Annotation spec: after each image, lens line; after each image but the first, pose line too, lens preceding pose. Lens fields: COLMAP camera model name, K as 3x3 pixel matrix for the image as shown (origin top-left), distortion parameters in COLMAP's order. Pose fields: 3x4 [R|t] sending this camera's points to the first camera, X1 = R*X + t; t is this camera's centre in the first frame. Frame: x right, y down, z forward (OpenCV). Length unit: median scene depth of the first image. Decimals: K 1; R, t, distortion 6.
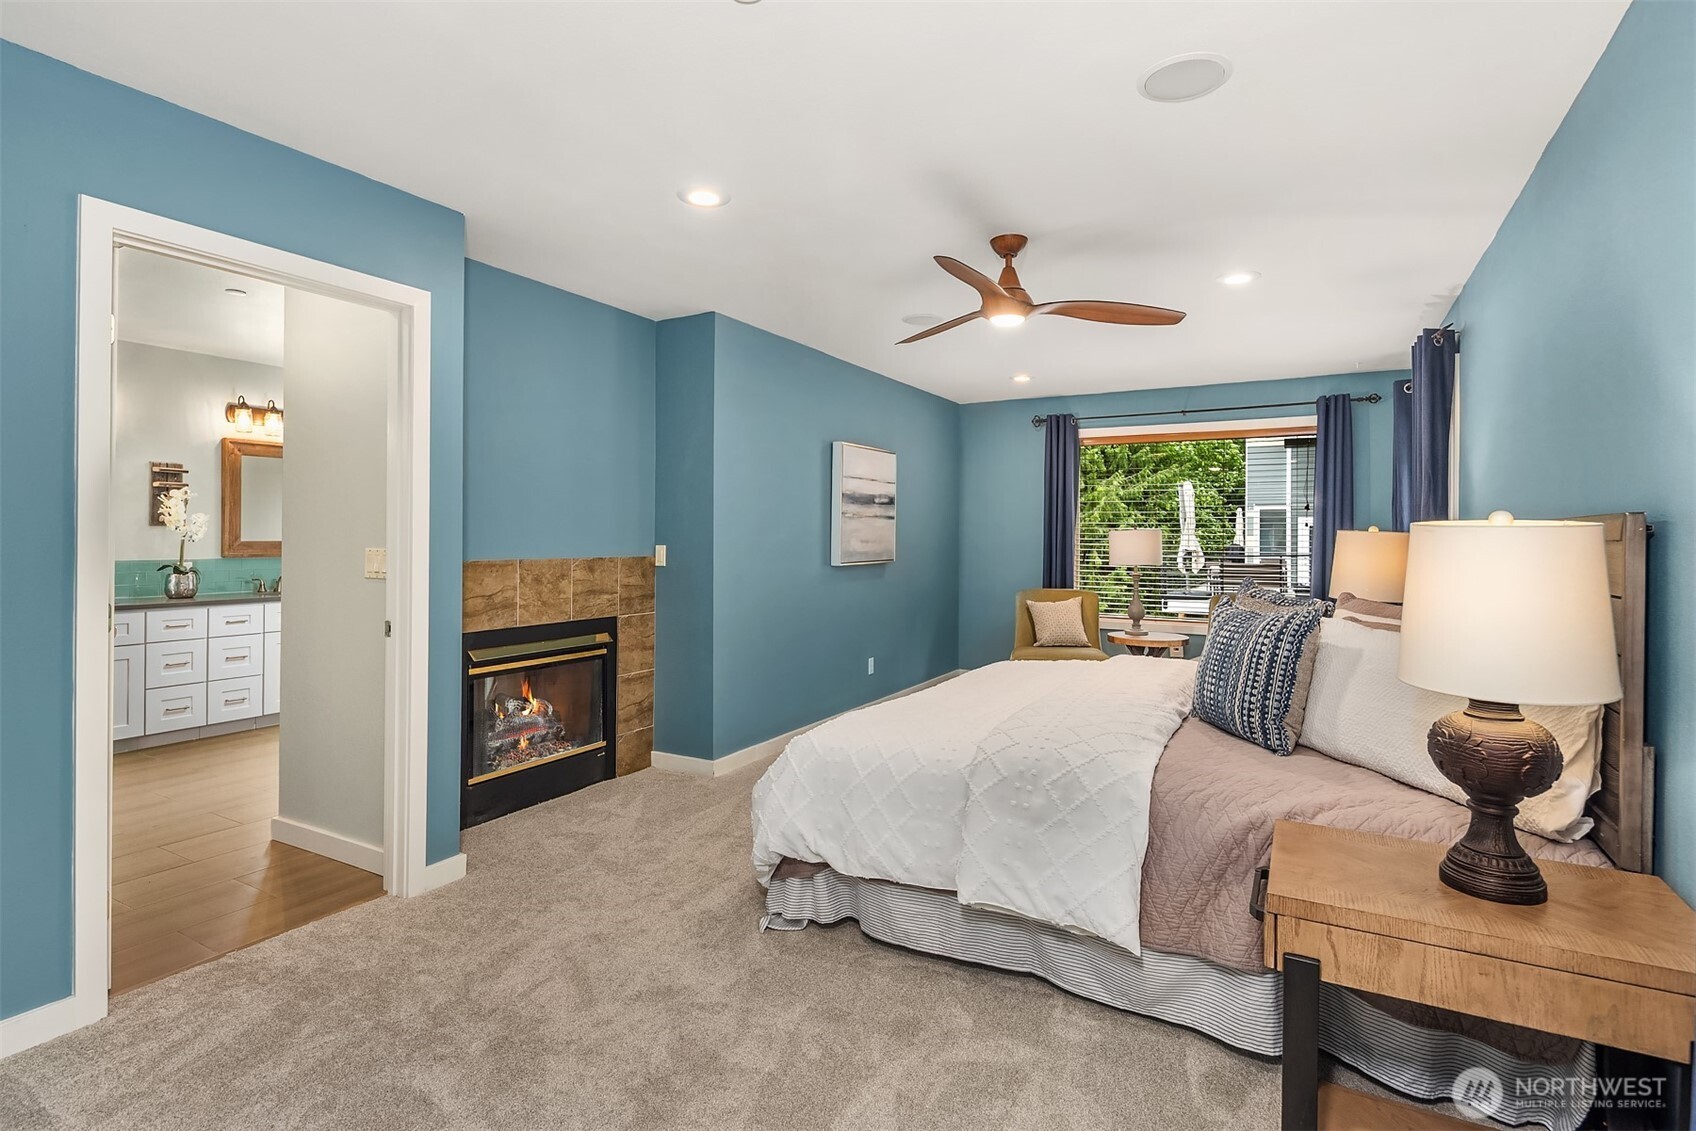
lens RADIAL K [[820.8, 0, 860.5], [0, 820.8, 540.5], [0, 0, 1]] dist [0.001633, -0.002273]
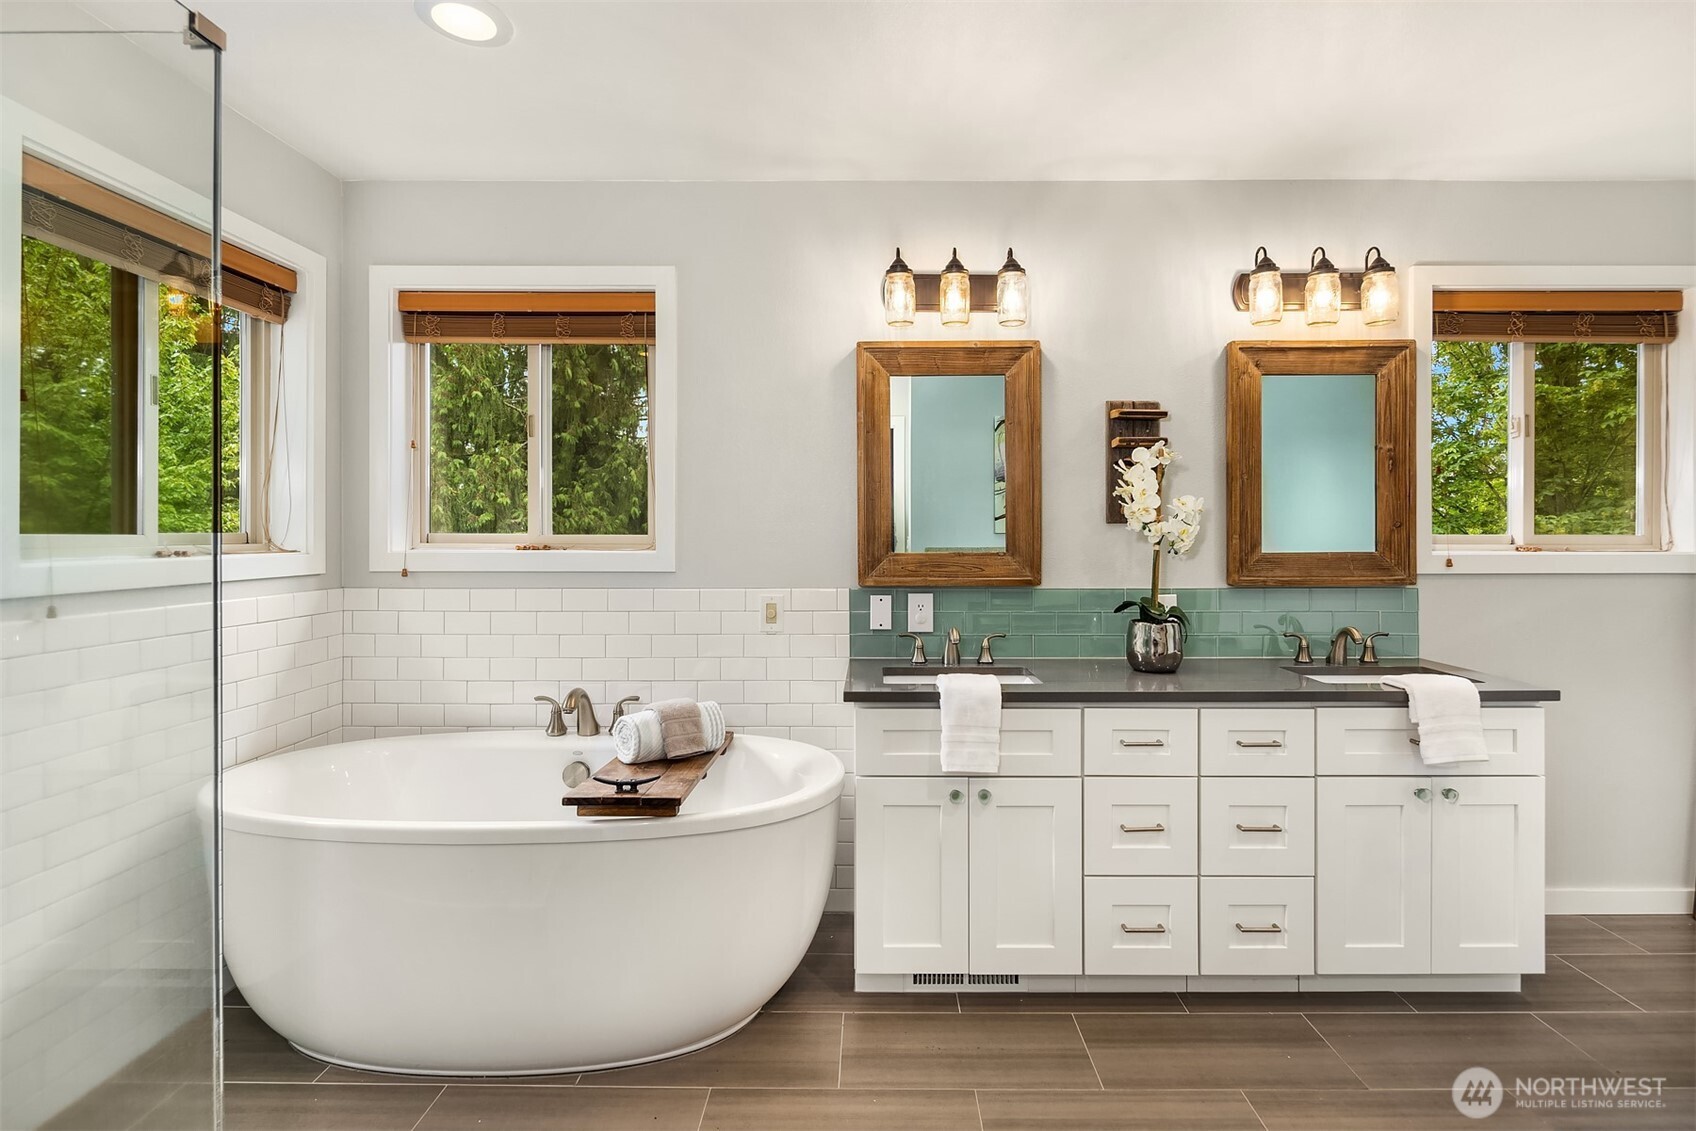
lens RADIAL K [[820.8, 0, 857.3], [0, 820.8, 552.3], [0, 0, 1]] dist [0.001633, -0.002273]
pose [[0.459396, -0.001862, -0.888230, -0.475672], [0.007645, 0.999969, 0.001858, -0.002144], [0.888199, -0.007644, 0.459396, 0.619550]]
